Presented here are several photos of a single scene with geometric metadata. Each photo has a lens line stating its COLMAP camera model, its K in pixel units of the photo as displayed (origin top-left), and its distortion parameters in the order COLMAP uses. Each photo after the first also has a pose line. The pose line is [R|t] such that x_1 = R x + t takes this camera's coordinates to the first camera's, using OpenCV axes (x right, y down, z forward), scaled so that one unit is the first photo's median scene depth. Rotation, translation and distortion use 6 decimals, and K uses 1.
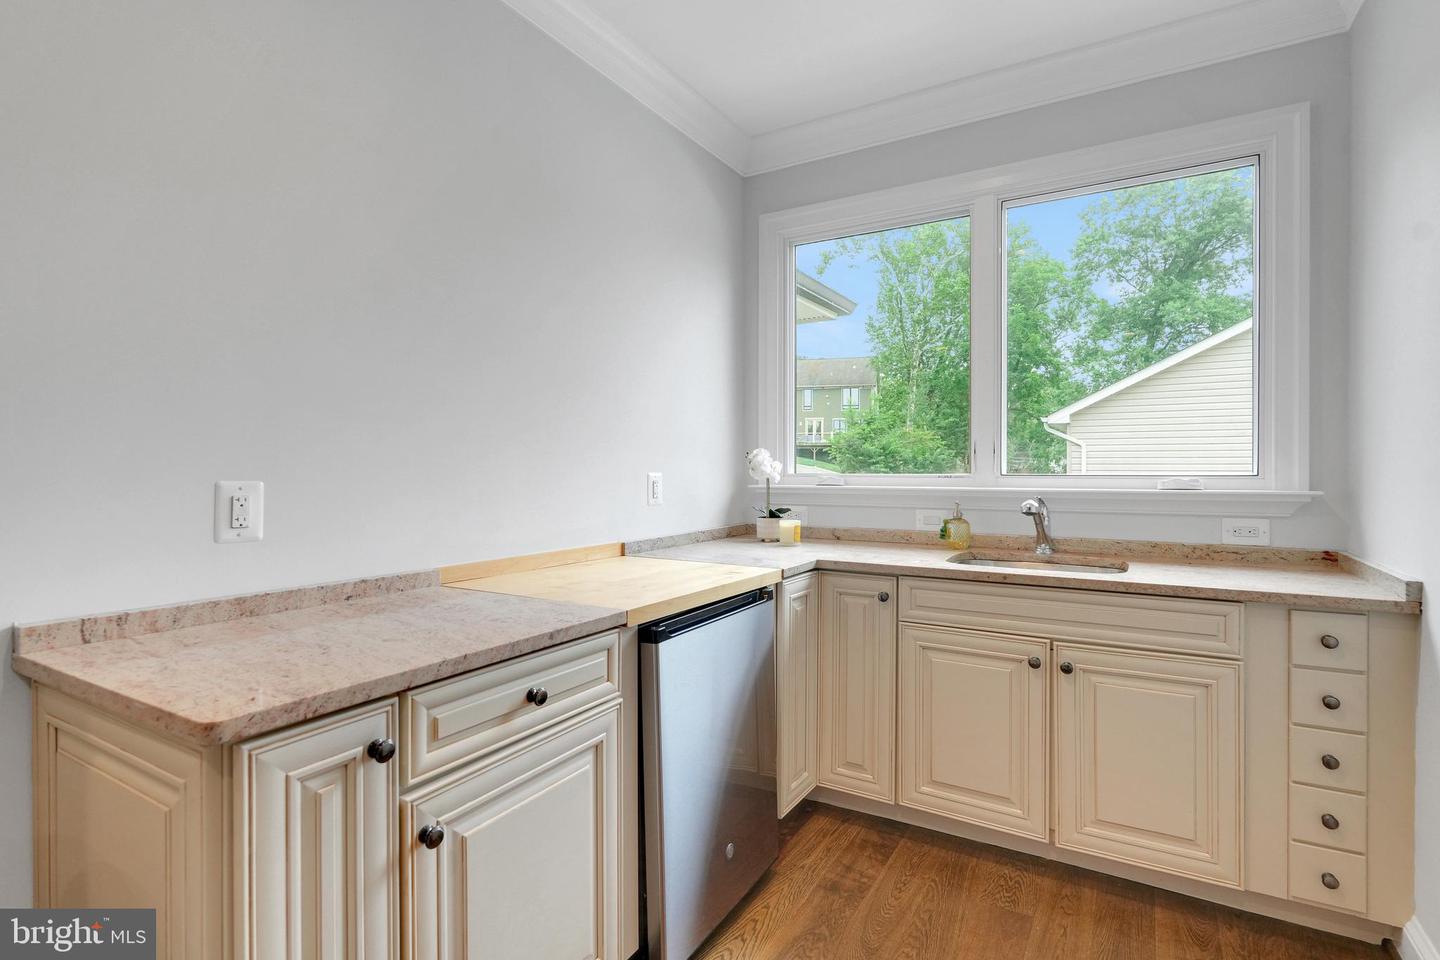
lens RADIAL K [[683.9, 0, 712.0], [0, 683.9, 484.6], [0, 0, 1]] dist [0.003337, 0.000746]
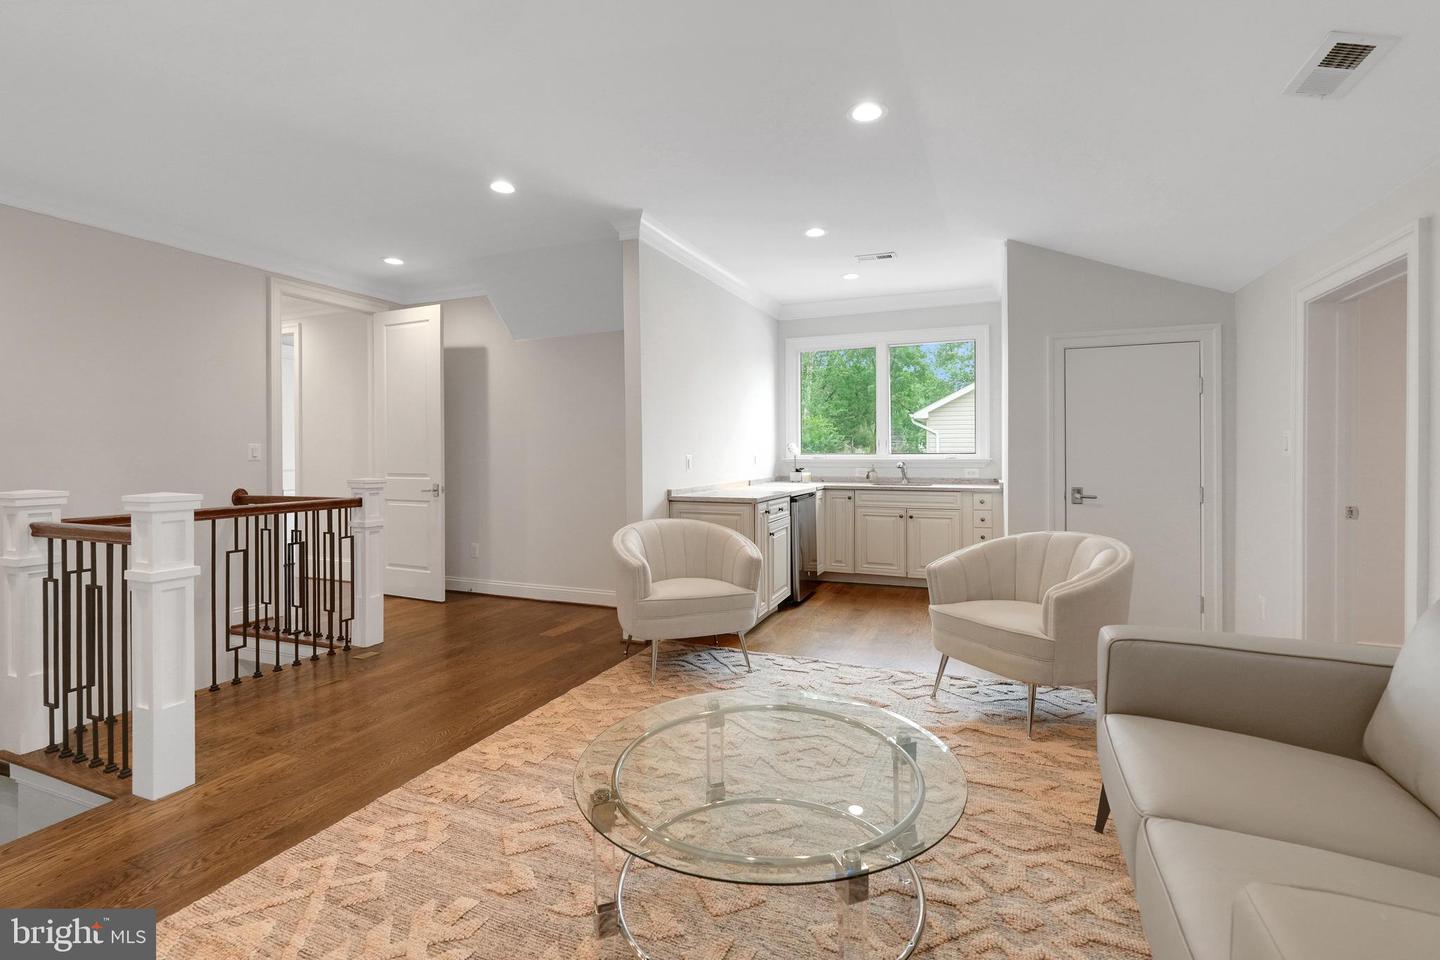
lens RADIAL K [[646.0, 0, 724.9], [0, 646.0, 465.9], [0, 0, 1]] dist [-0.003612, -0.000202]
pose [[0.986475, -0.007531, 0.163741, -0.503827], [0.007609, 0.999971, 0.000153, 0.024281], [-0.163737, 0.001095, 0.986503, -1.115678]]
